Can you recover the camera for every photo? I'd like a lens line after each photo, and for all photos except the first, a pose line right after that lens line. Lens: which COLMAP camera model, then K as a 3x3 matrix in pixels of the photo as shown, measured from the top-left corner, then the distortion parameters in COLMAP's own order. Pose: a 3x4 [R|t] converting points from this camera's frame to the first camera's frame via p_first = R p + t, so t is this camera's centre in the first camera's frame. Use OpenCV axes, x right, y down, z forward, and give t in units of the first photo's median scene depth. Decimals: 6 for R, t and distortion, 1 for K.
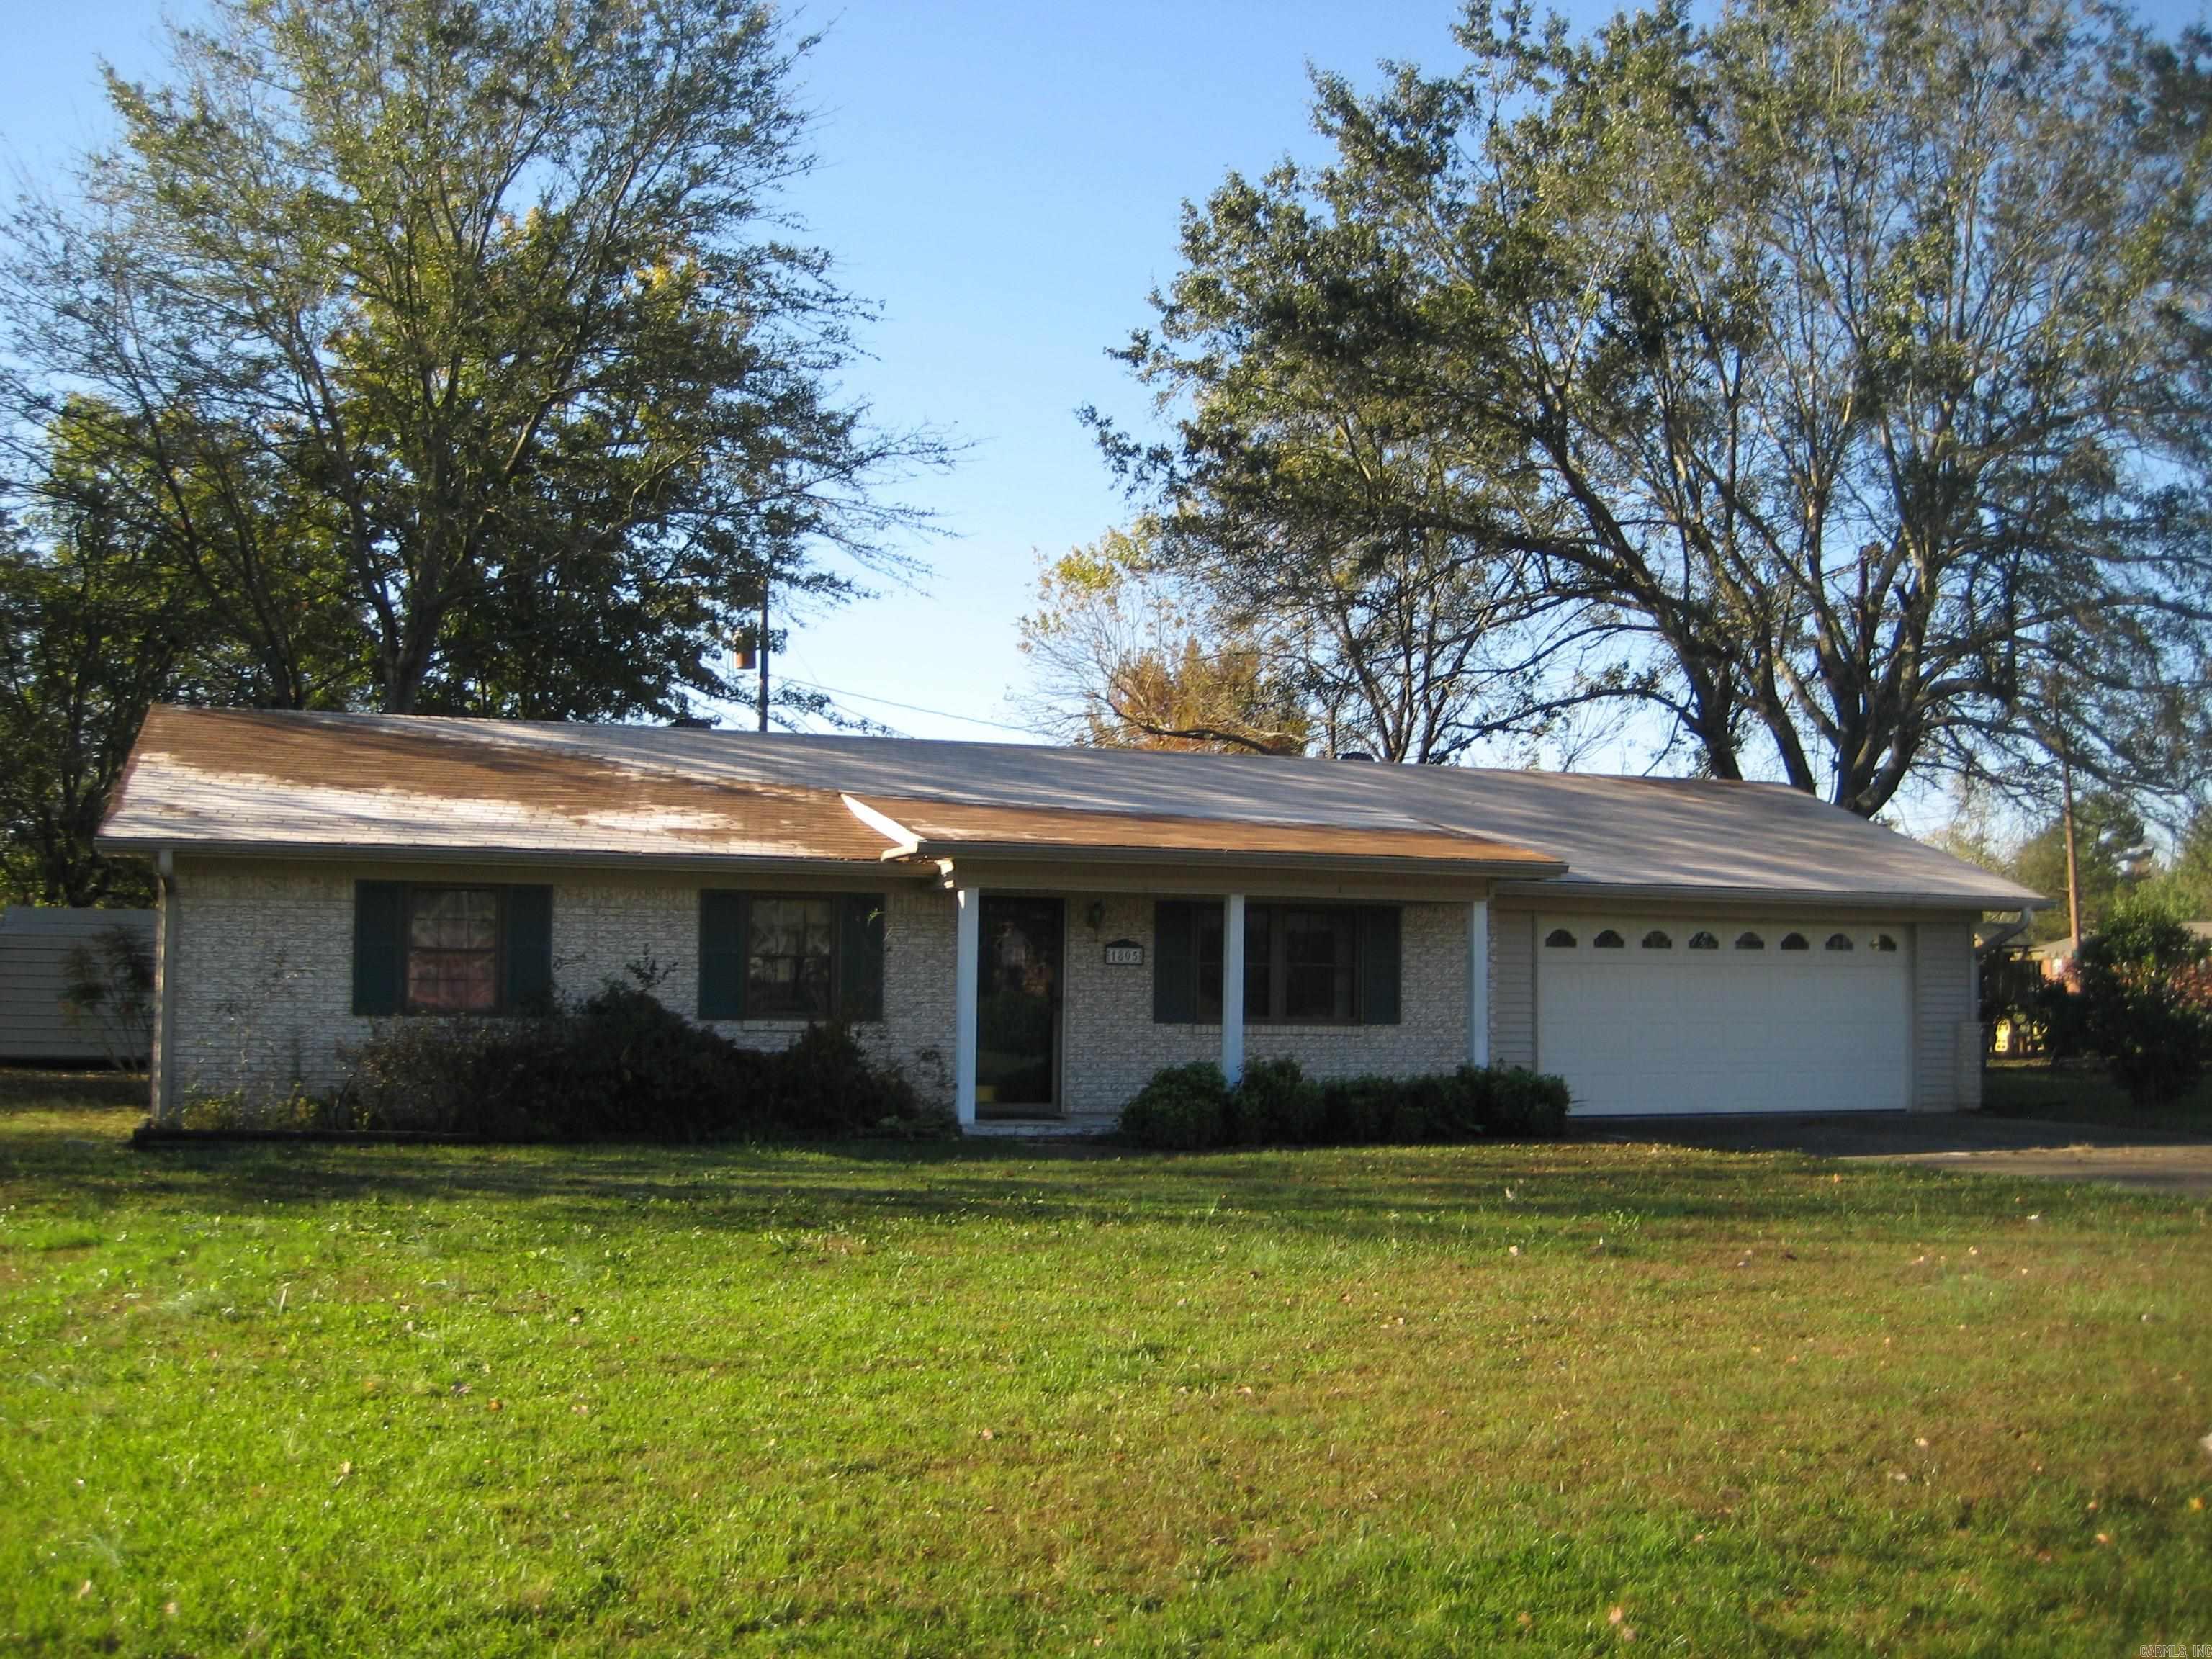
lens RADIAL K [[2310.8, 0, 1106.0], [0, 2310.8, 829.5], [0, 0, 1]] dist [-0.155749, 0.192444]
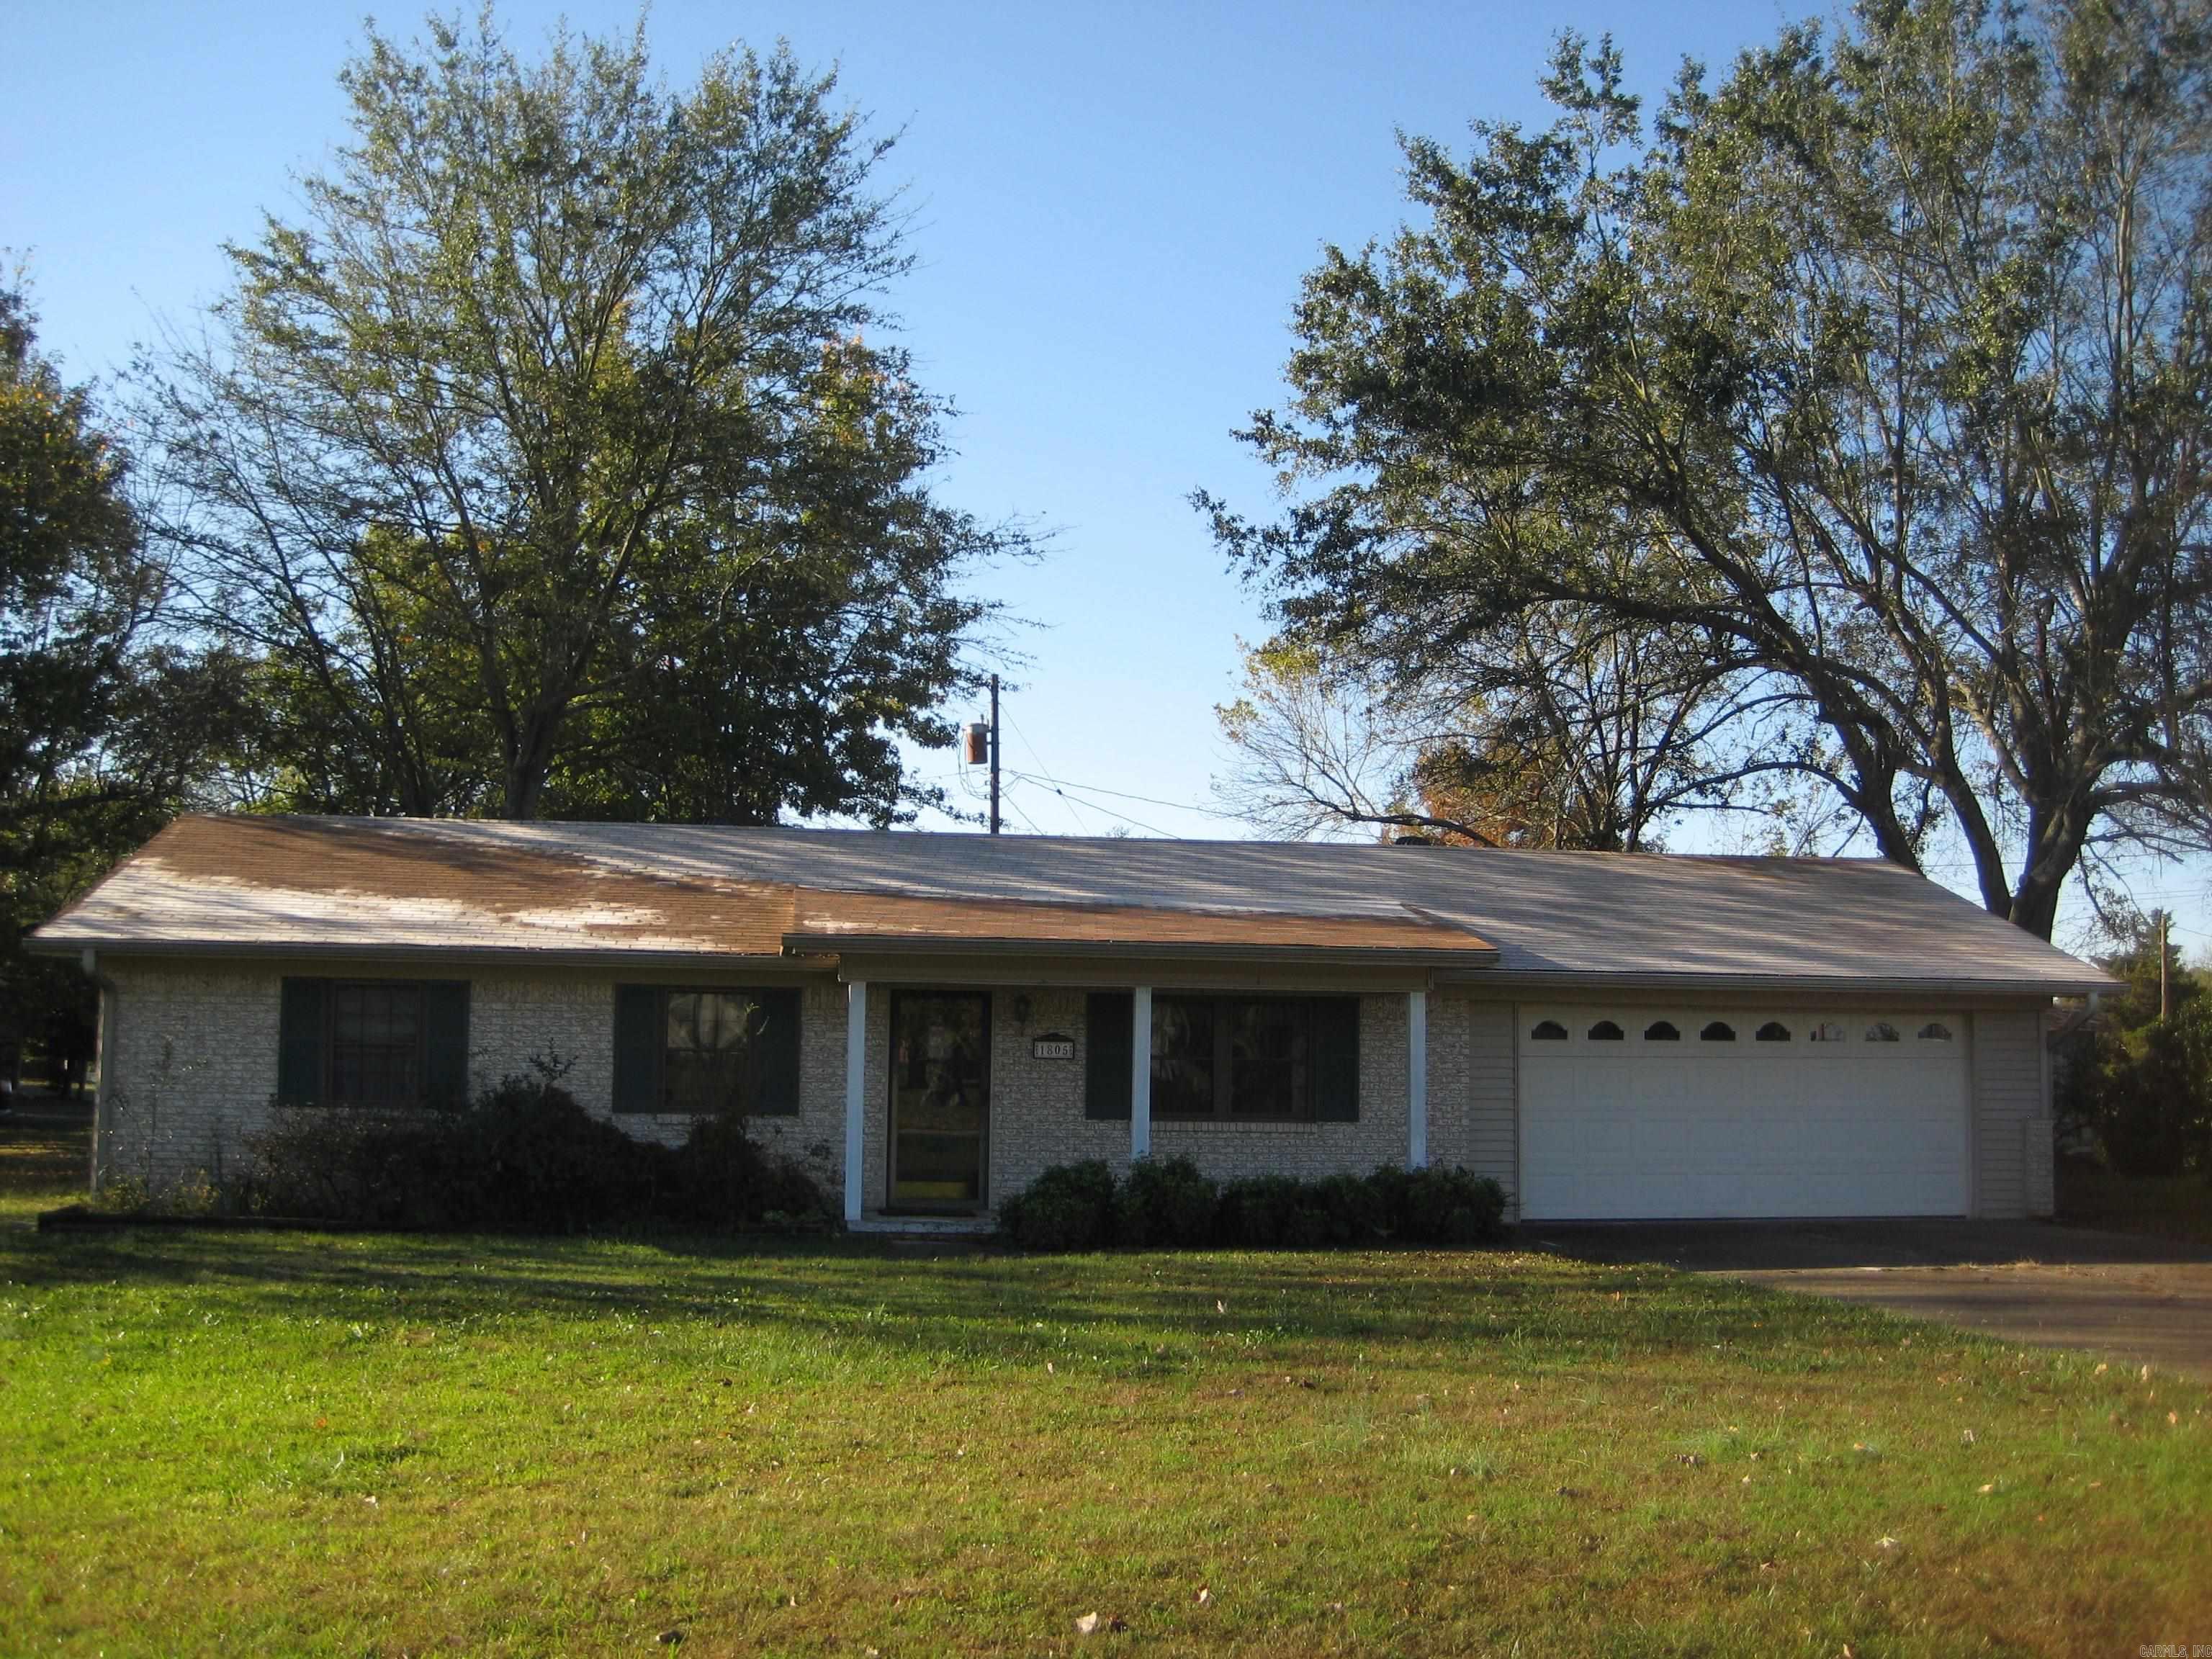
lens RADIAL K [[2310.8, 0, 1106.0], [0, 2310.8, 829.5], [0, 0, 1]] dist [-0.155749, 0.192444]
pose [[0.980652, -0.019498, -0.194788, 0.184767], [0.011977, 0.999139, -0.039716, 0.000327], [0.195394, 0.036614, 0.980041, 0.035944]]
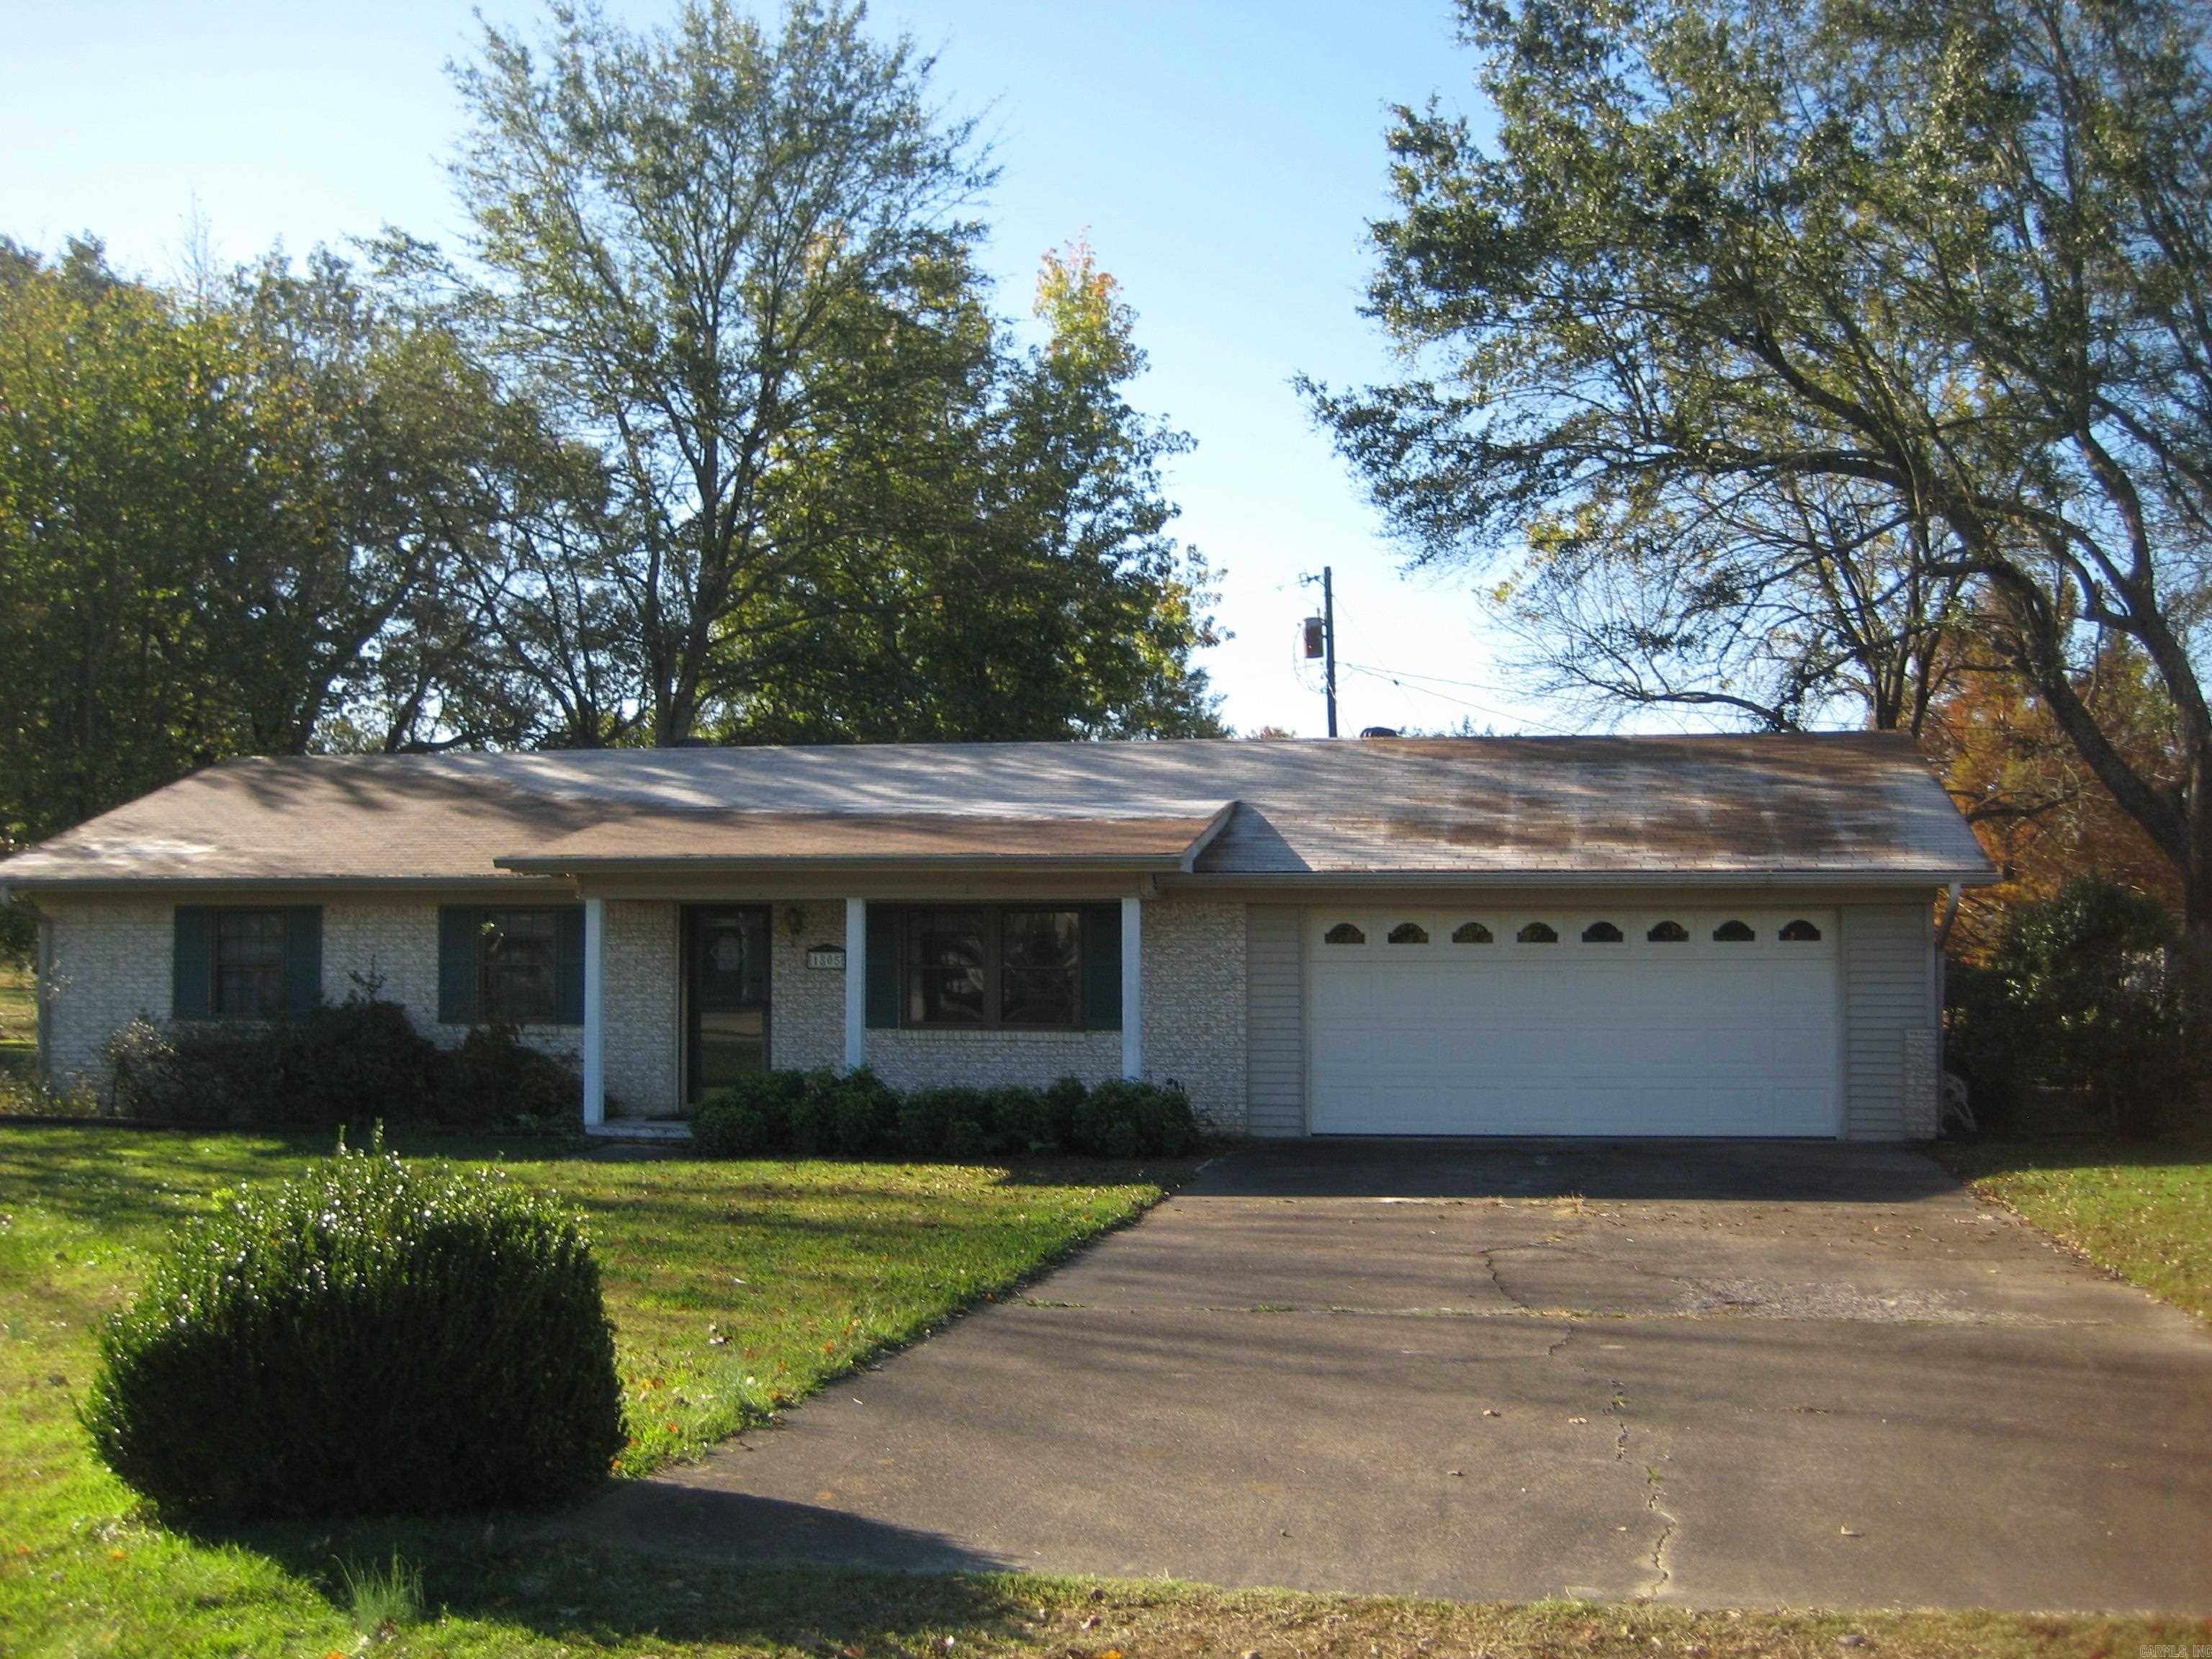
lens RADIAL K [[2310.8, 0, 1106.0], [0, 2310.8, 829.5], [0, 0, 1]] dist [-0.155749, 0.192444]
pose [[0.864652, -0.039248, -0.500836, 0.509754], [0.044484, 0.999009, -0.001490, 0.004281], [0.500398, -0.020991, 0.865541, 0.168044]]
